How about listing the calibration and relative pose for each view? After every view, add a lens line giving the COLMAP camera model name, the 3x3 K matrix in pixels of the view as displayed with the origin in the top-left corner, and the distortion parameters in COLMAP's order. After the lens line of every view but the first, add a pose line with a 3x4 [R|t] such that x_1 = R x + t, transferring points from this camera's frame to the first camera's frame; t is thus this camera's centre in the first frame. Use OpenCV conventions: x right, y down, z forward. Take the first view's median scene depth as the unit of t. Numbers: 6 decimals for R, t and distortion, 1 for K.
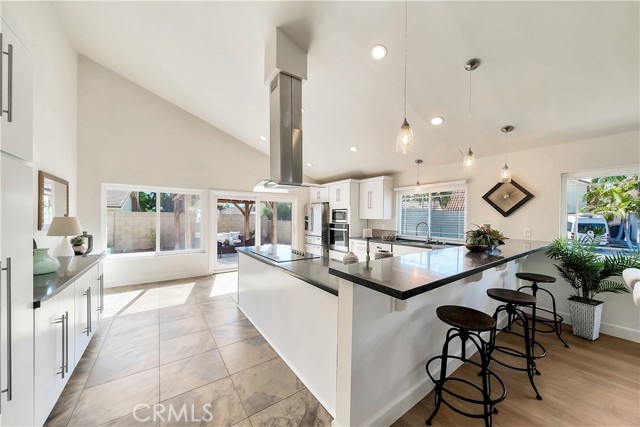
lens RADIAL K [[222.4, 0, 315.8], [0, 222.4, 219.3], [0, 0, 1]] dist [-0.006041, -0.000204]
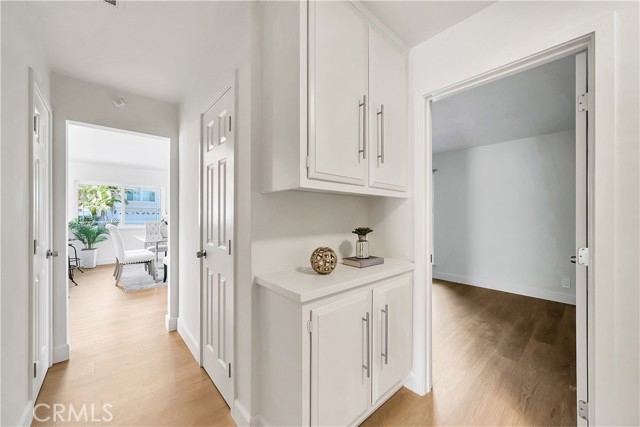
lens RADIAL K [[241.7, 0, 320.9], [0, 241.7, 213.1], [0, 0, 1]] dist [-0.000769, -0.000185]
pose [[-0.115340, -0.001468, 0.993325, -0.675104], [0.006953, 0.999973, 0.002286, 0.039654], [-0.993302, 0.007170, -0.115327, -0.468799]]
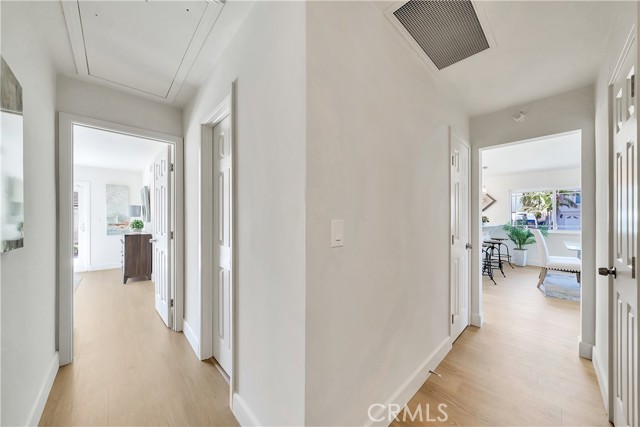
lens RADIAL K [[222.4, 0, 319.2], [0, 222.4, 217.6], [0, 0, 1]] dist [-0.006041, -0.000204]
pose [[0.989984, -0.006018, 0.141049, -0.646947], [0.007633, 0.999911, -0.010907, 0.039962], [-0.140971, 0.011874, 0.989943, -0.548461]]
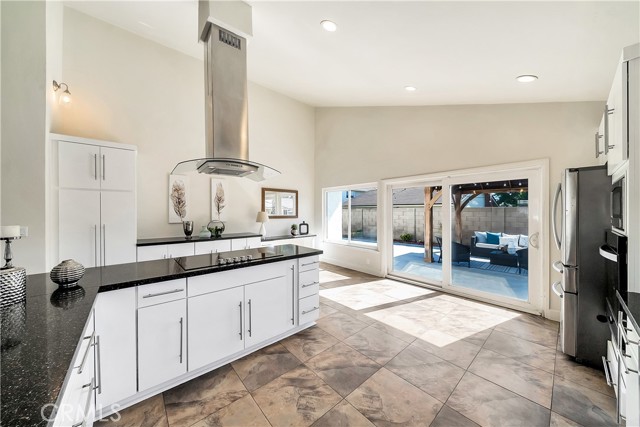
lens RADIAL K [[222.4, 0, 317.3], [0, 222.4, 208.7], [0, 0, 1]] dist [-0.006041, -0.000204]
pose [[0.099153, -0.020411, -0.994863, 0.487481], [-0.008394, 0.999737, -0.021347, 0.000088], [0.995037, 0.010468, 0.098955, 0.861382]]
